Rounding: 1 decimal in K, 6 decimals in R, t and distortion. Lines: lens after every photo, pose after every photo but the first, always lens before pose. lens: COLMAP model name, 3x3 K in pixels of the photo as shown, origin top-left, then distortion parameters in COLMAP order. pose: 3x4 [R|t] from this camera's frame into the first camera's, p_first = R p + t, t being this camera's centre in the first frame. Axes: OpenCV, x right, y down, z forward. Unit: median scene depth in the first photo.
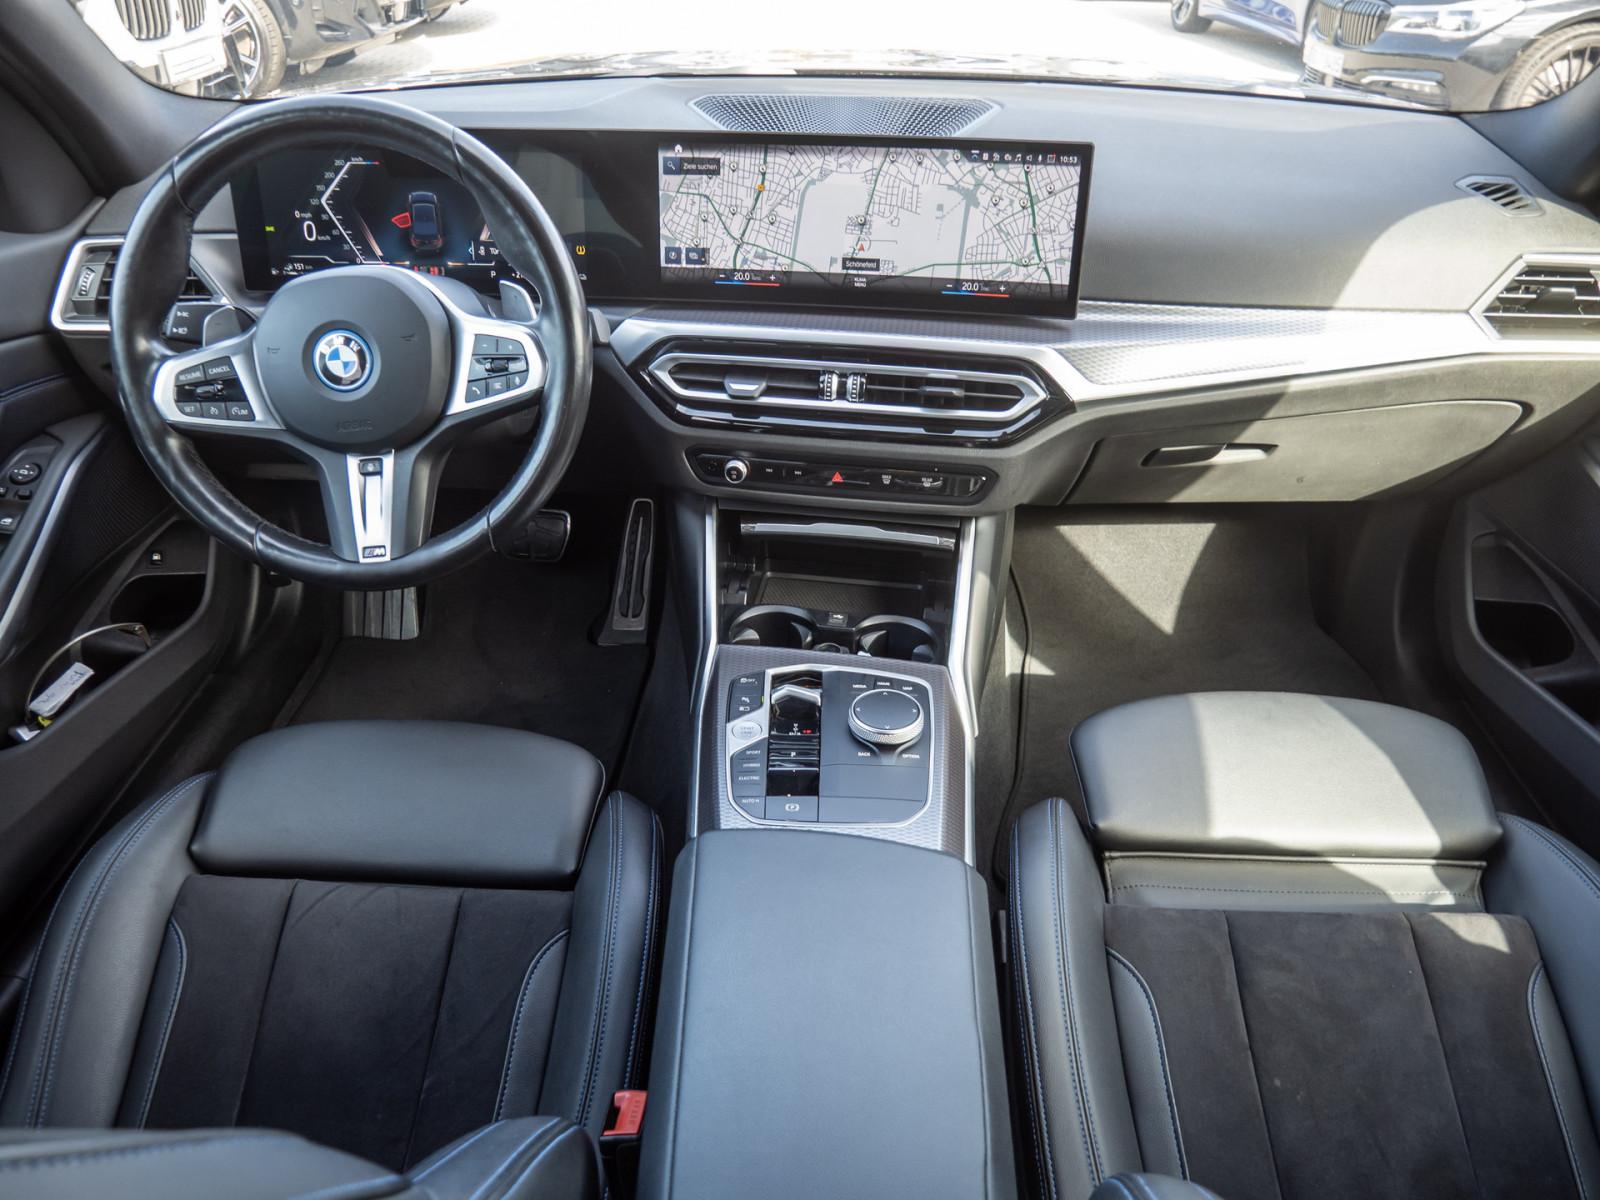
lens RADIAL K [[1156.6, 0, 800.8], [0, 1156.6, 602.3], [0, 0, 1]] dist [-0.044597, 0.005411]
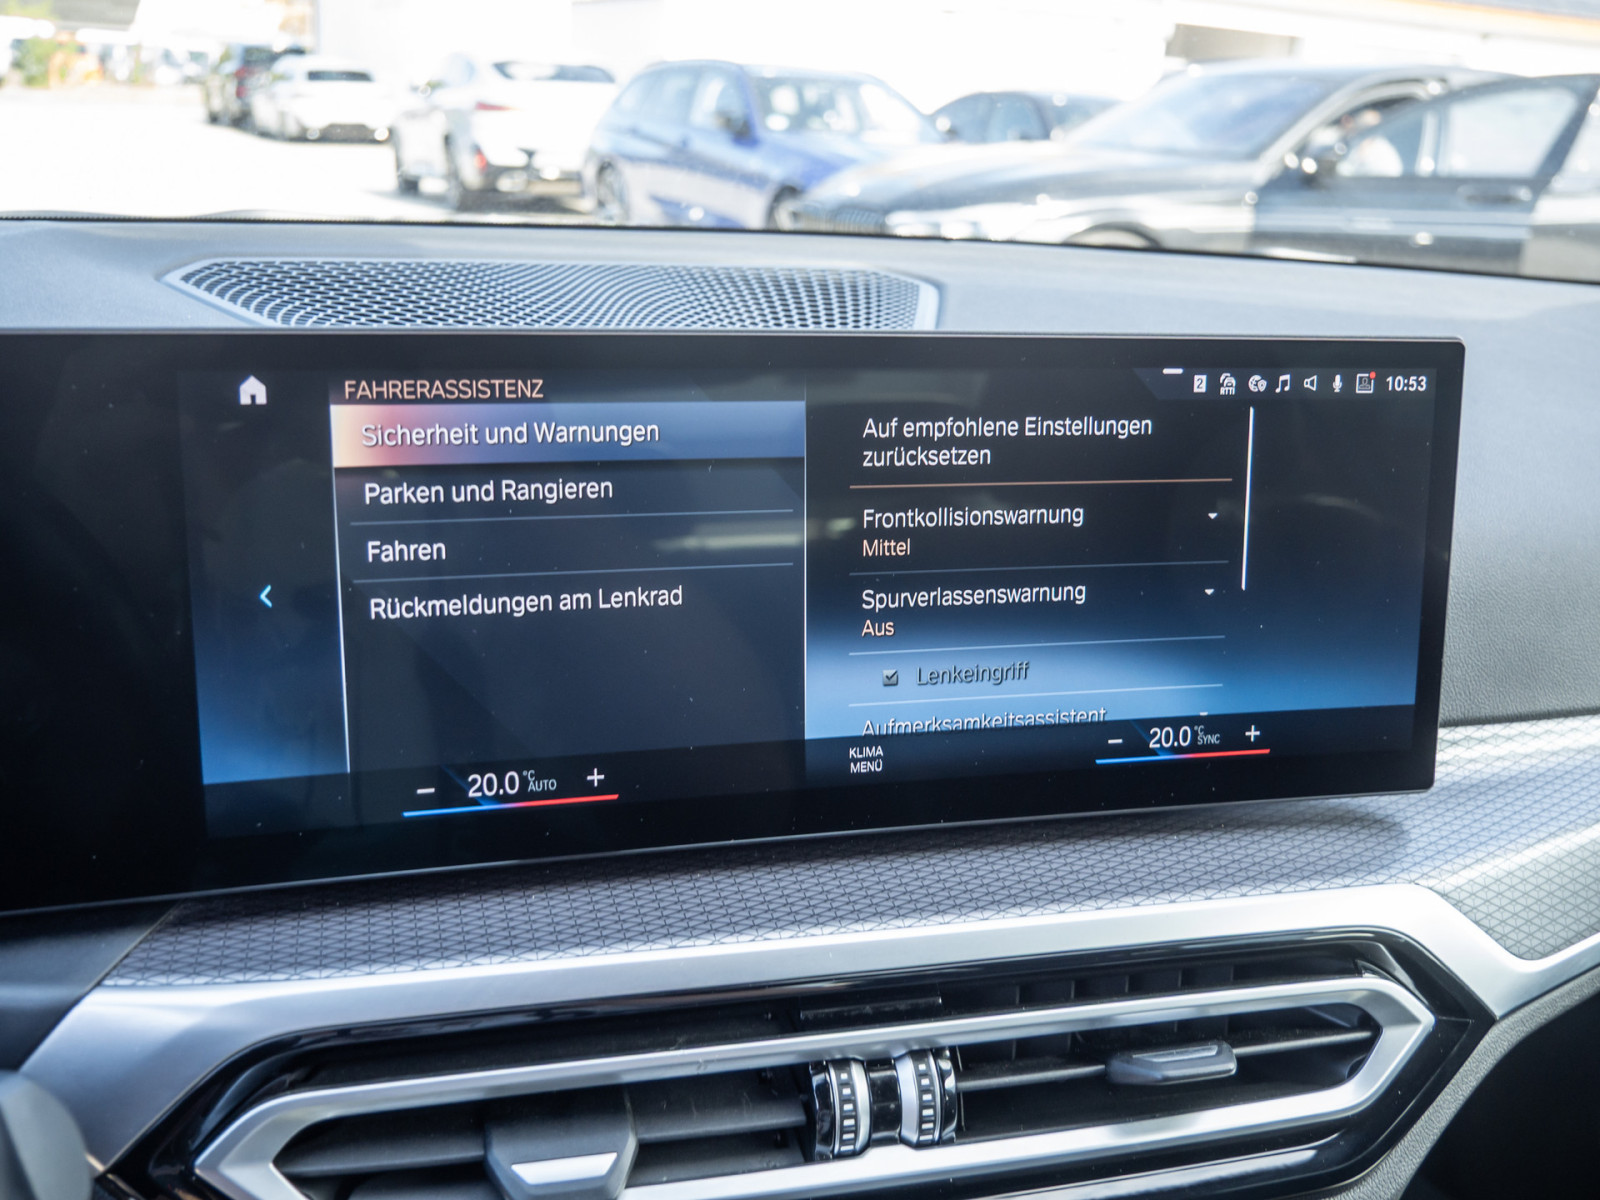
lens RADIAL K [[1521.7, 0, 800.8], [0, 1521.7, 614.2], [0, 0, 1]] dist [-0.018525, 0.000000]
pose [[0.907359, -0.089401, 0.410739, -0.142550], [0.182760, 0.963838, -0.193947, -0.240802], [-0.378546, 0.251046, 0.890886, 0.619592]]
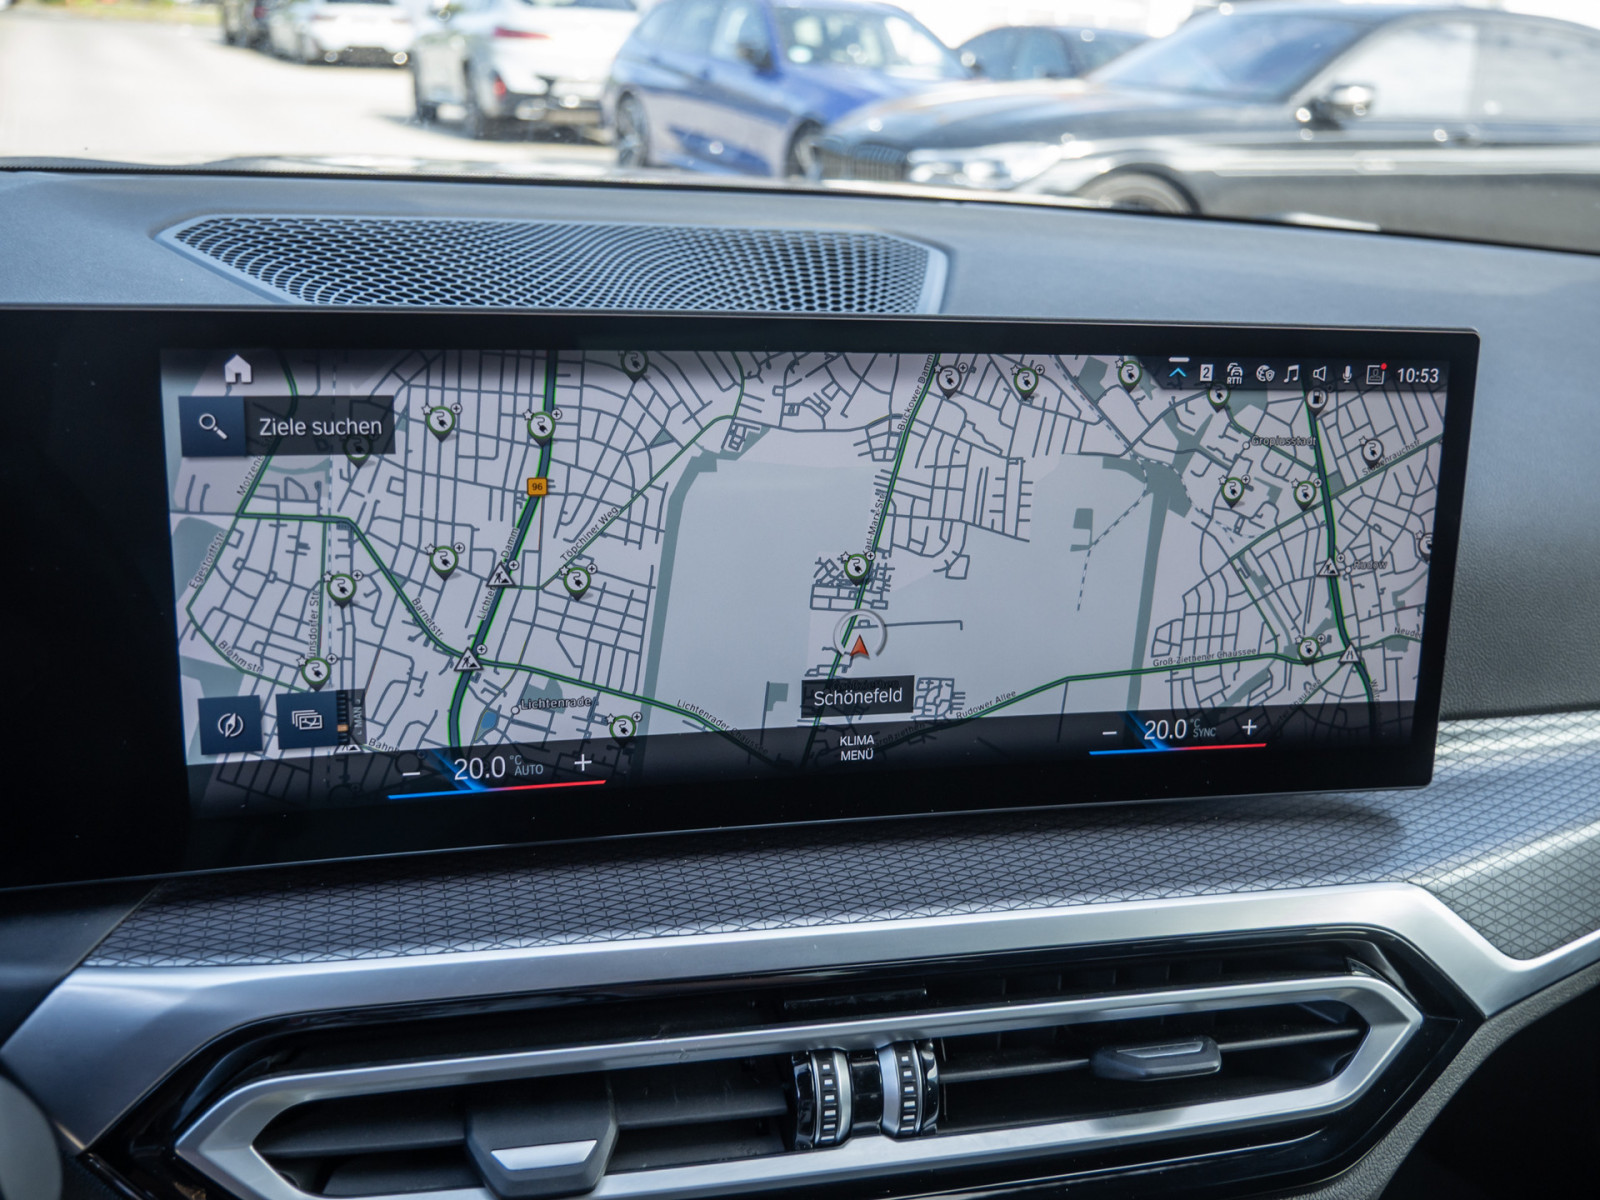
lens RADIAL K [[1521.7, 0, 800.6], [0, 1521.7, 614.1], [0, 0, 1]] dist [-0.018525, 0.000000]
pose [[0.912513, -0.086734, 0.399746, -0.134189], [0.161080, 0.974492, -0.156264, -0.254060], [-0.375995, 0.206985, 0.903208, 0.619119]]
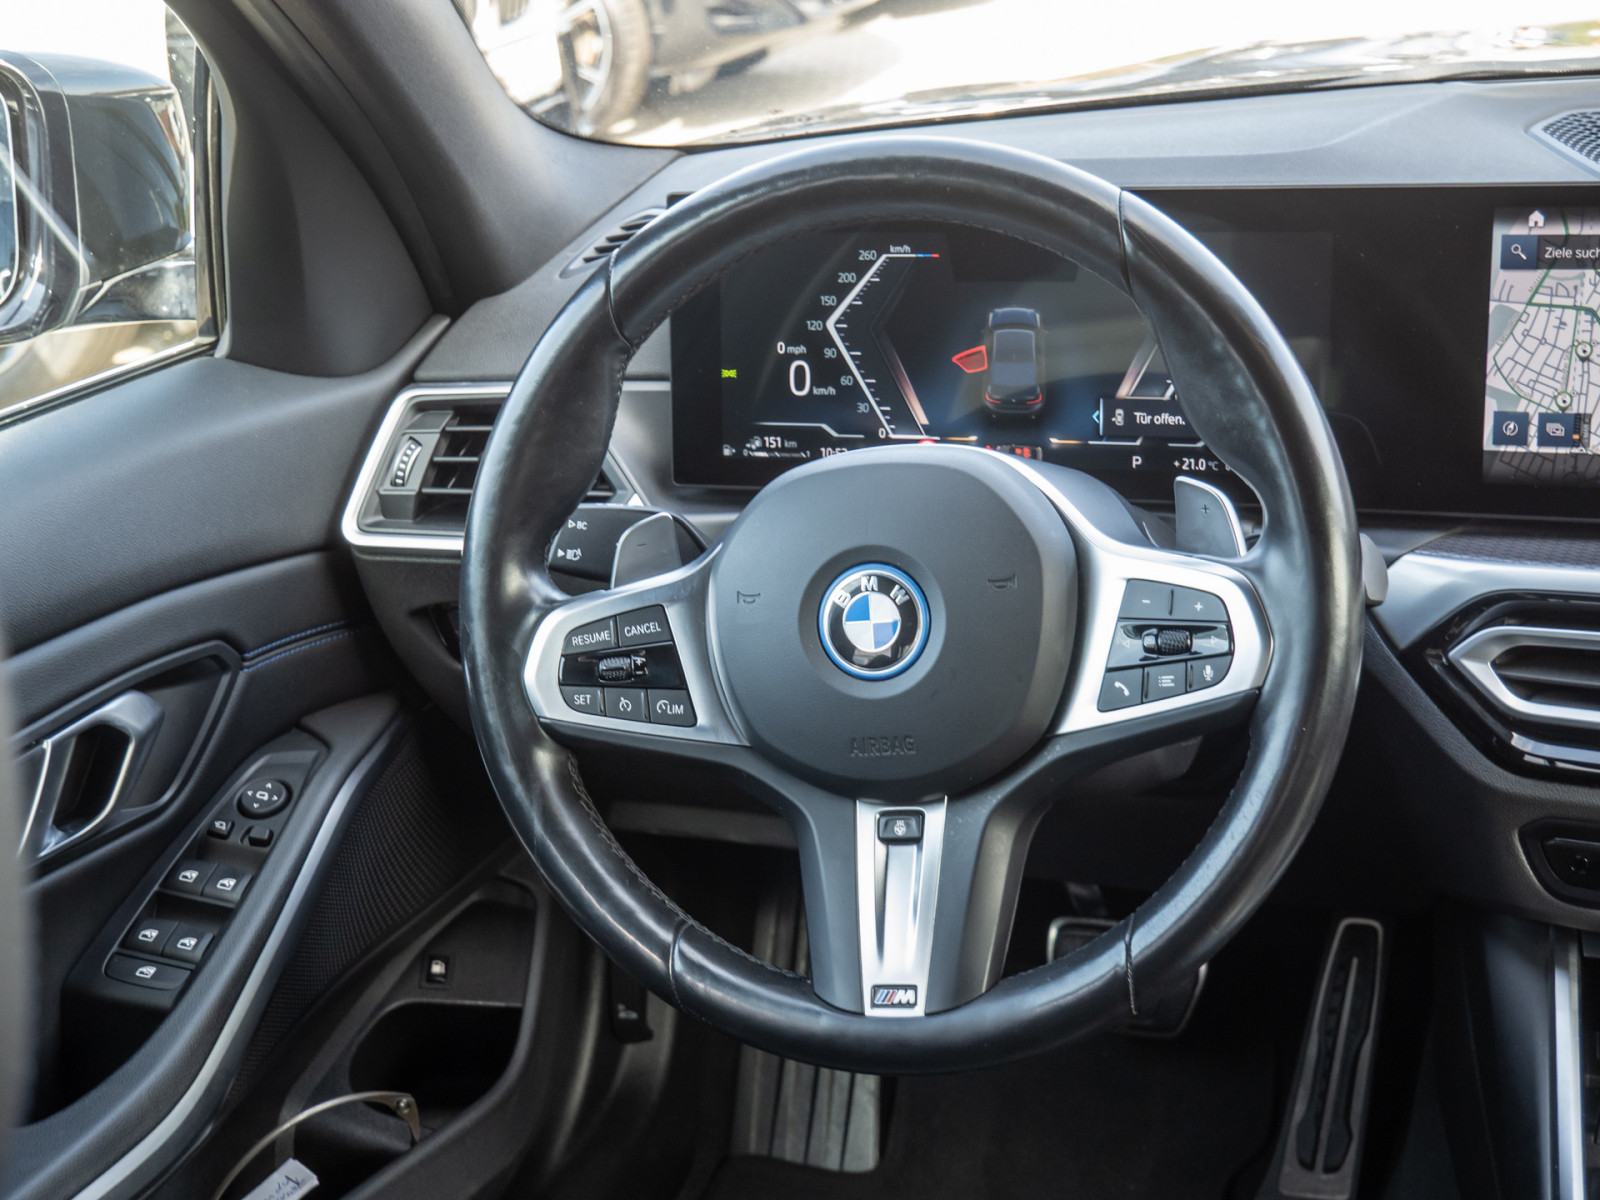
lens RADIAL K [[2388.2, 0, 802.4], [0, 2388.2, 616.8], [0, 0, 1]] dist [0.016657, 0.000000]
pose [[0.949126, 0.027029, -0.313734, -0.078257], [-0.091519, 0.976981, -0.192700, -0.001001], [0.301304, 0.211609, 0.929751, -0.014864]]
